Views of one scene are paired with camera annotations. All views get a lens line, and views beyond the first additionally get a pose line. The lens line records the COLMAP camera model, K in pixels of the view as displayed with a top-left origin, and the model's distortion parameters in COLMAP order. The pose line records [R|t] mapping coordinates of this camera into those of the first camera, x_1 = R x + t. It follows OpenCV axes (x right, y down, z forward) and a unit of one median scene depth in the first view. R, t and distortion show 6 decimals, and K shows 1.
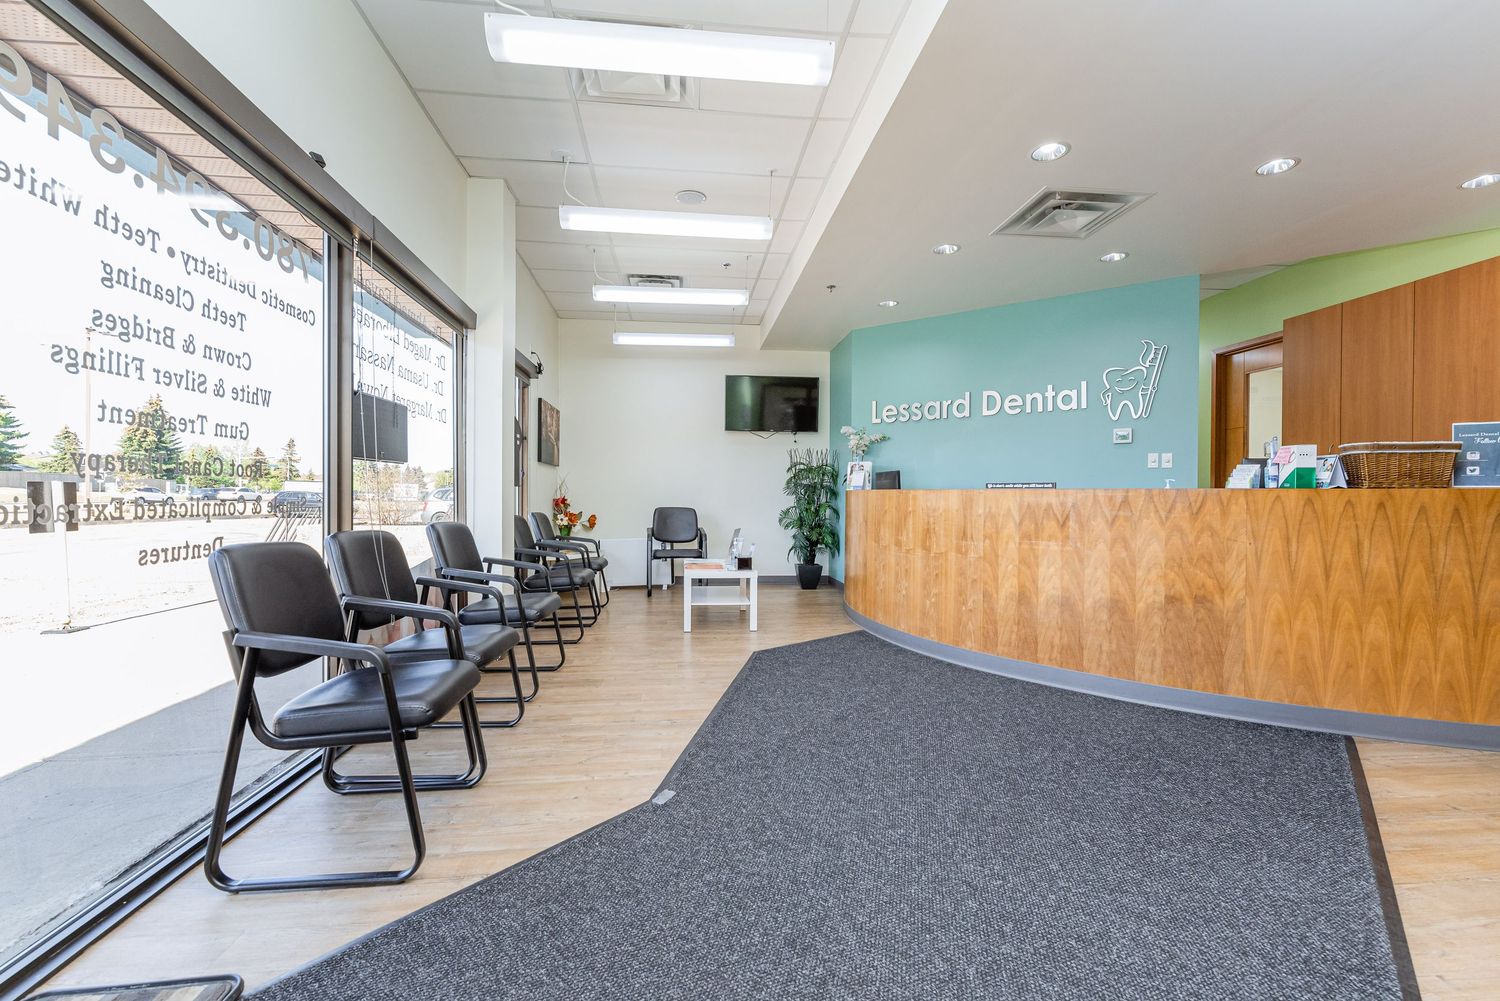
lens RADIAL K [[644.7, 0, 749.6], [0, 644.7, 506.3], [0, 0, 1]] dist [0.001003, -0.001056]
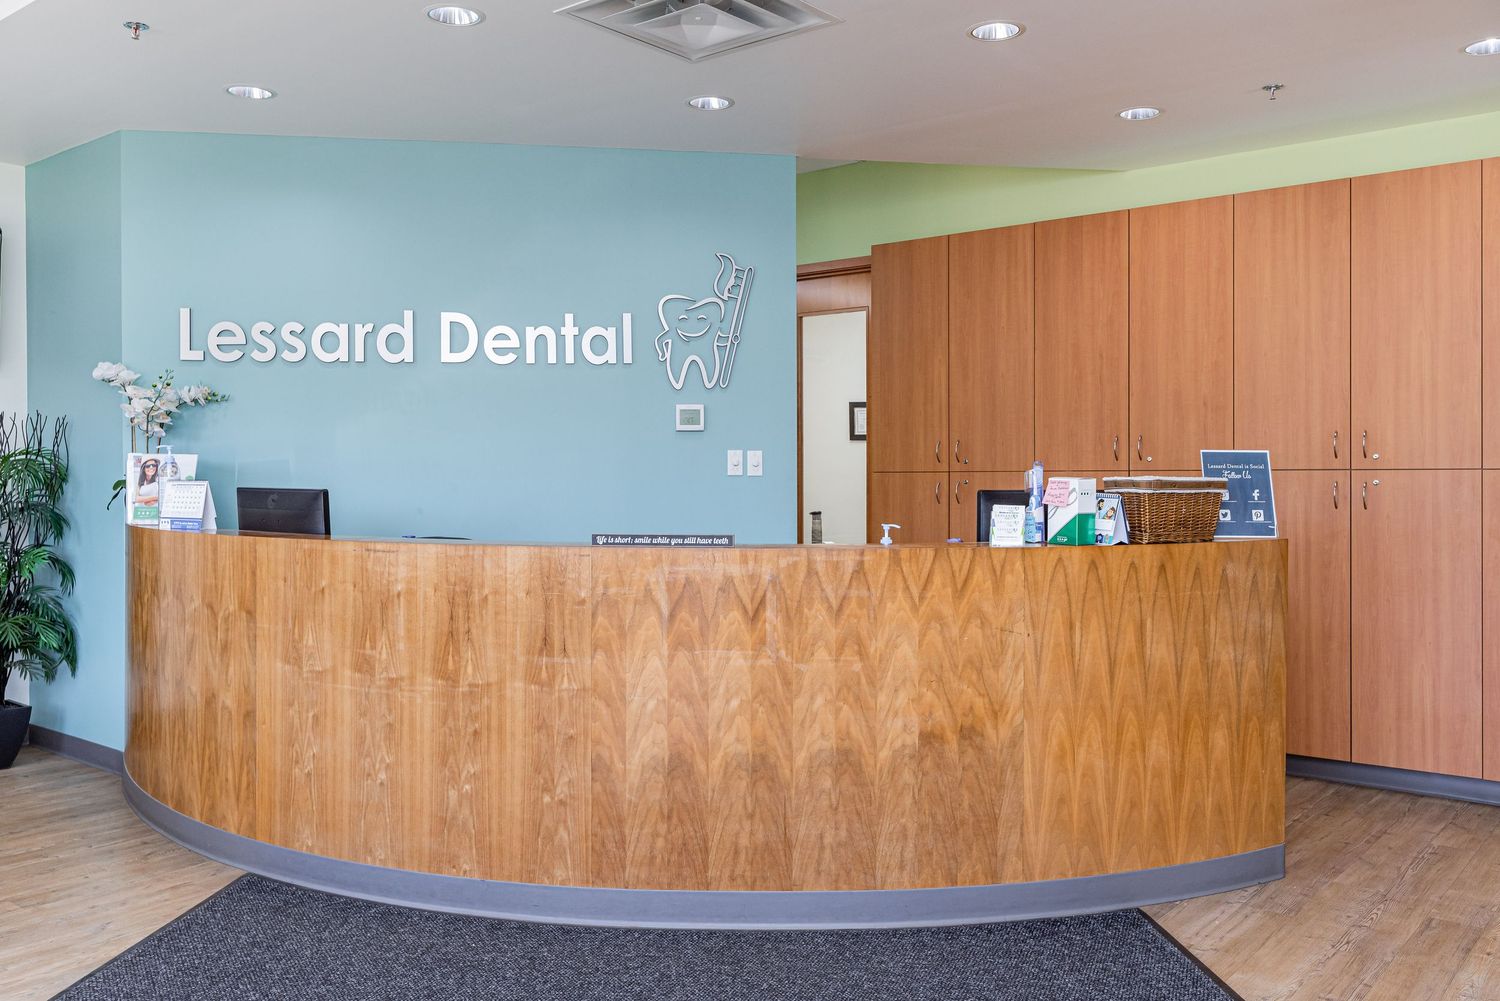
lens RADIAL K [[1256.0, 0, 753.5], [0, 1256.0, 487.0], [0, 0, 1]] dist [-0.002920, 0.006263]
pose [[0.710153, -0.015790, 0.703870, -0.225777], [0.014999, 0.999861, 0.007297, -0.083084], [-0.703887, 0.005375, 0.710291, 0.272804]]
